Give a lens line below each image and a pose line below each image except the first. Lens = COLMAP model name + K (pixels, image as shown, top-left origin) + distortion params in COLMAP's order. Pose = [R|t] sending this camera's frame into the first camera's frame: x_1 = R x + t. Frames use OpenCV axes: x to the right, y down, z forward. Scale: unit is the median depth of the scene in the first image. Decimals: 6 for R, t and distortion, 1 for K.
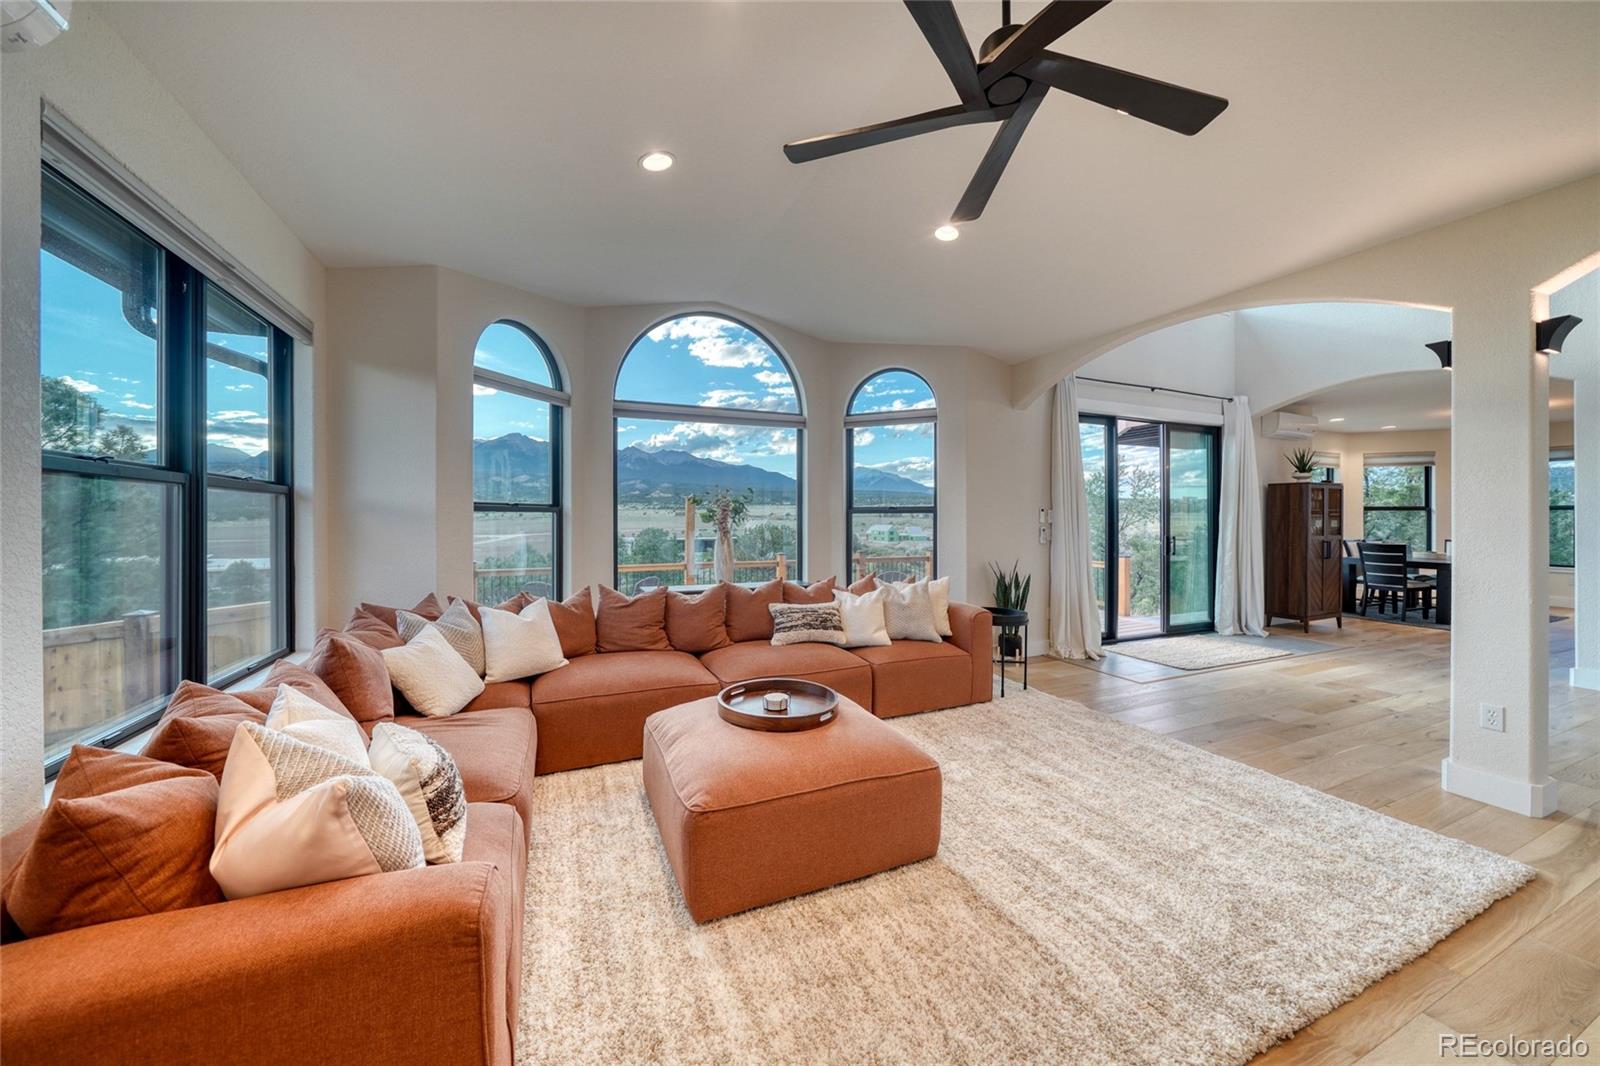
lens RADIAL K [[557.9, 0, 784.8], [0, 557.9, 521.4], [0, 0, 1]] dist [-0.005303, 0.000184]
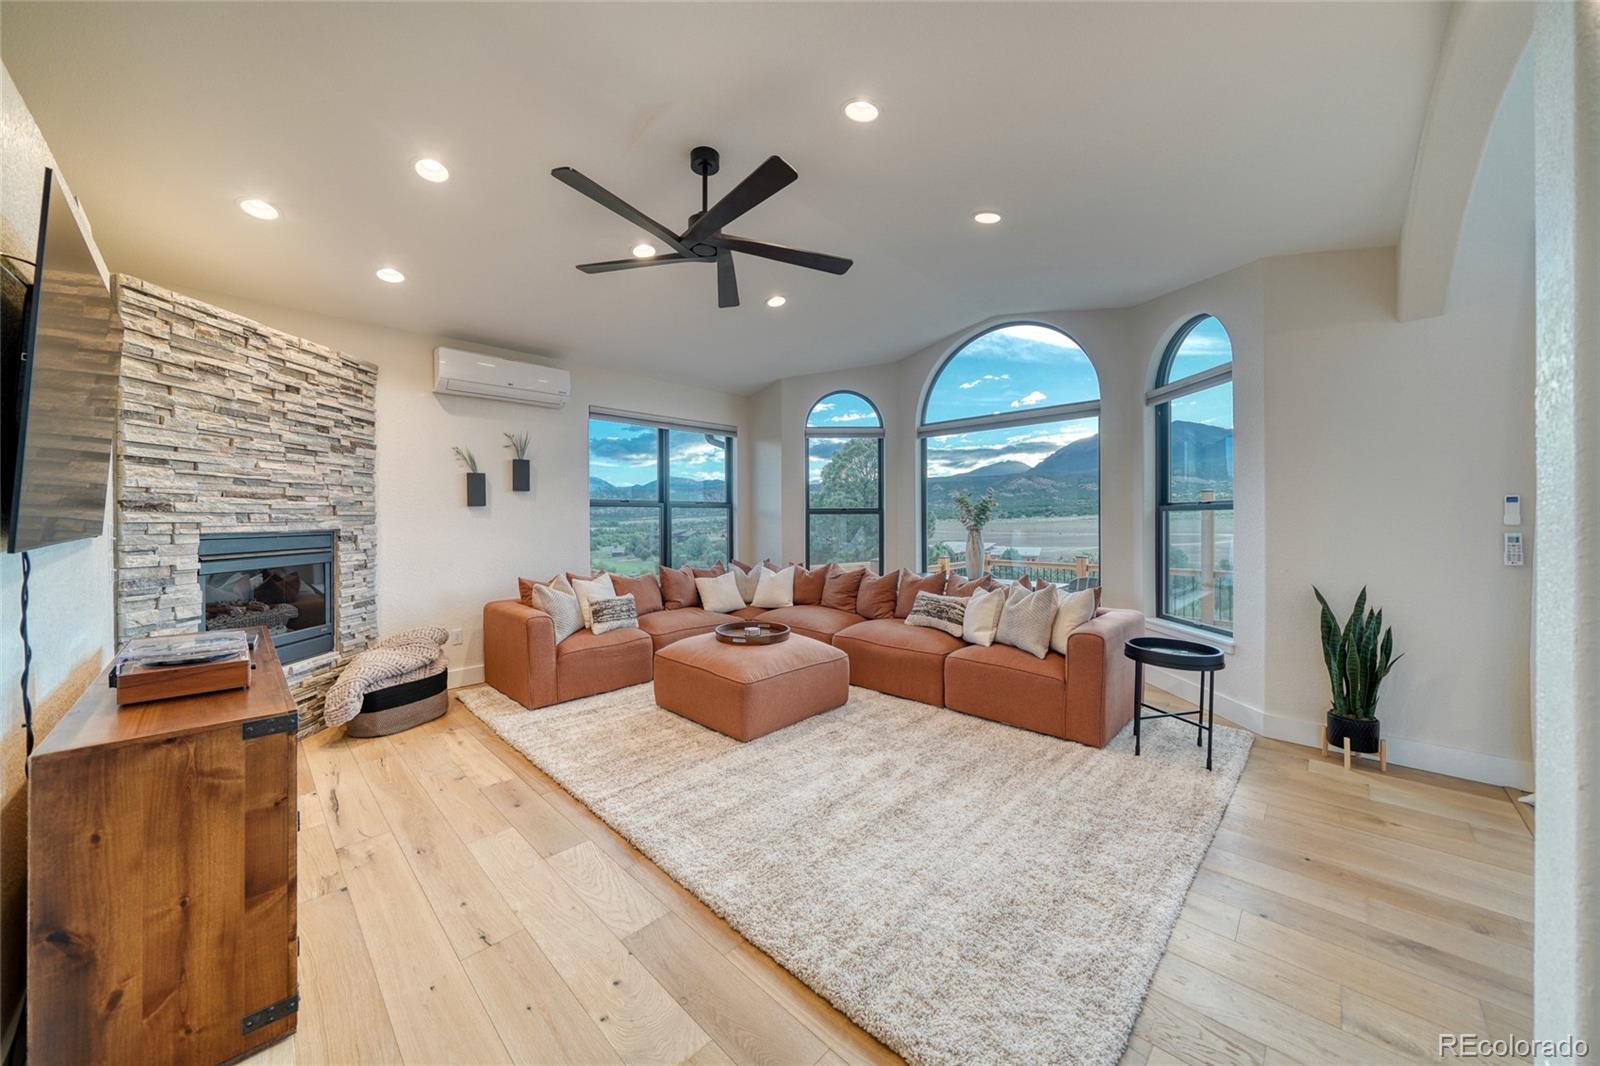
lens RADIAL K [[557.9, 0, 788.9], [0, 557.9, 534.1], [0, 0, 1]] dist [-0.005303, 0.000184]
pose [[0.387015, 0.026995, -0.921678, 0.931547], [-0.001689, 0.999590, 0.028568, -0.003103], [0.922072, -0.009500, 0.386902, 0.295957]]
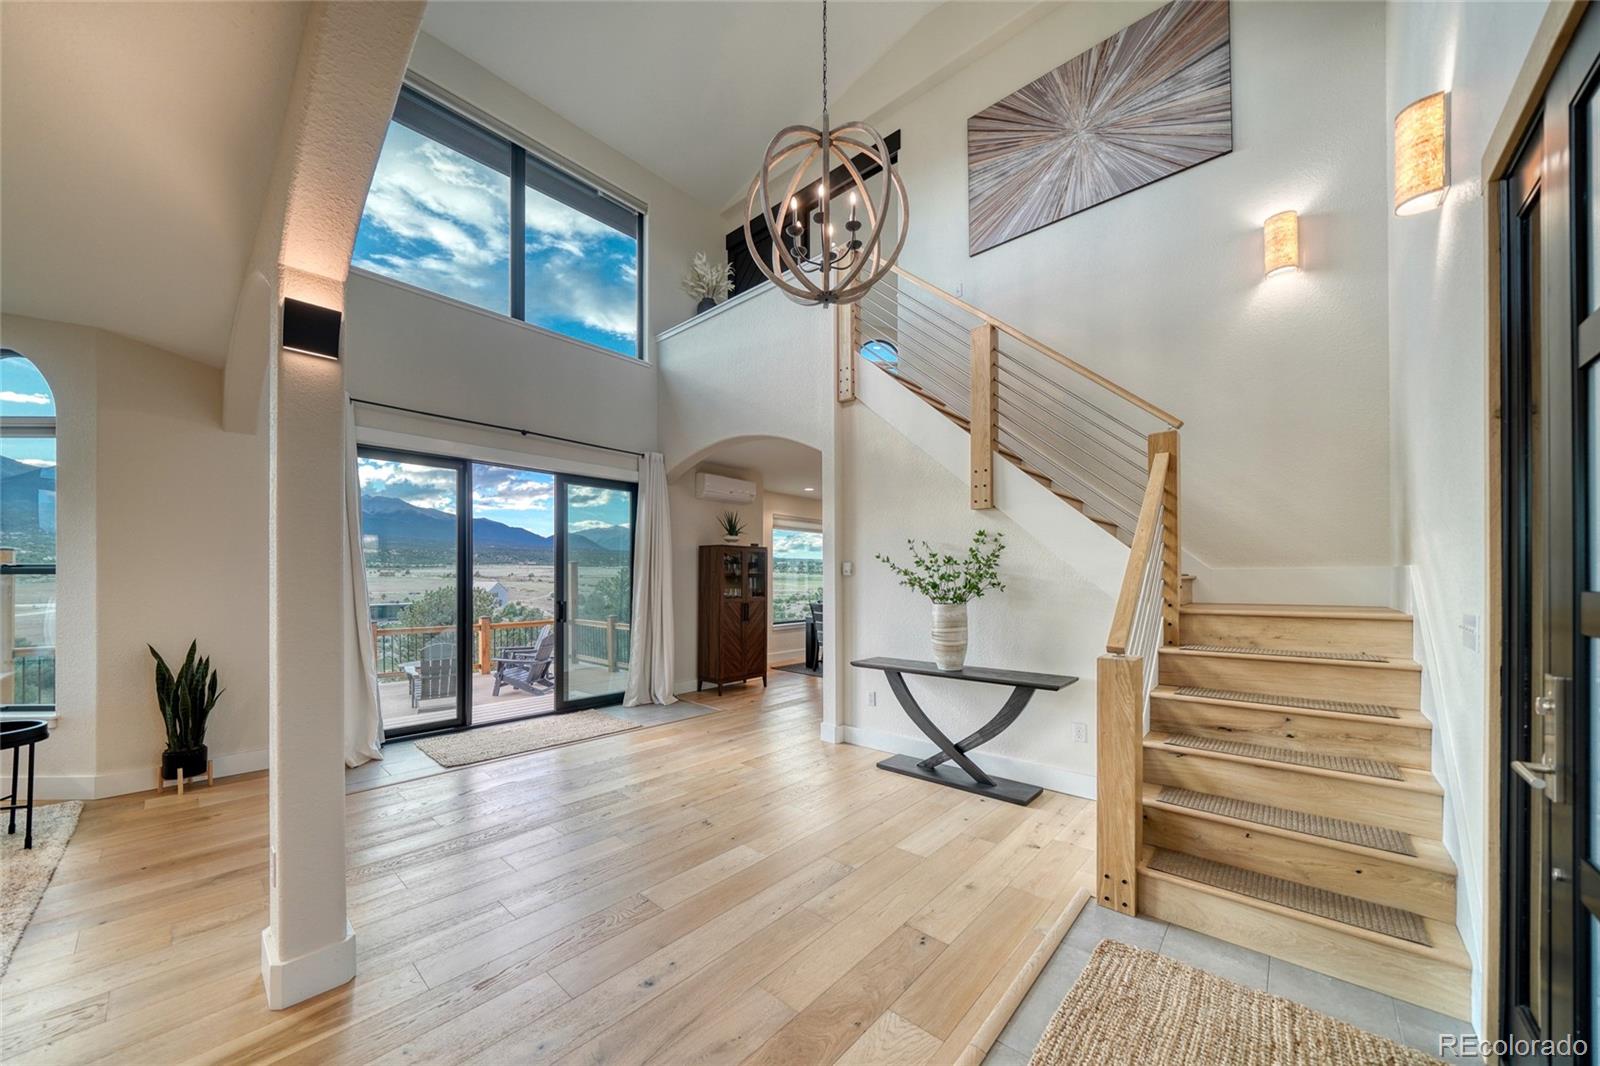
lens RADIAL K [[557.9, 0, 781.2], [0, 557.9, 565.0], [0, 0, 1]] dist [-0.005303, 0.000184]
pose [[0.907600, 0.008952, 0.419740, 1.032705], [0.005331, 0.999446, -0.032842, 0.000787], [-0.419801, 0.032045, 0.907050, 0.071979]]
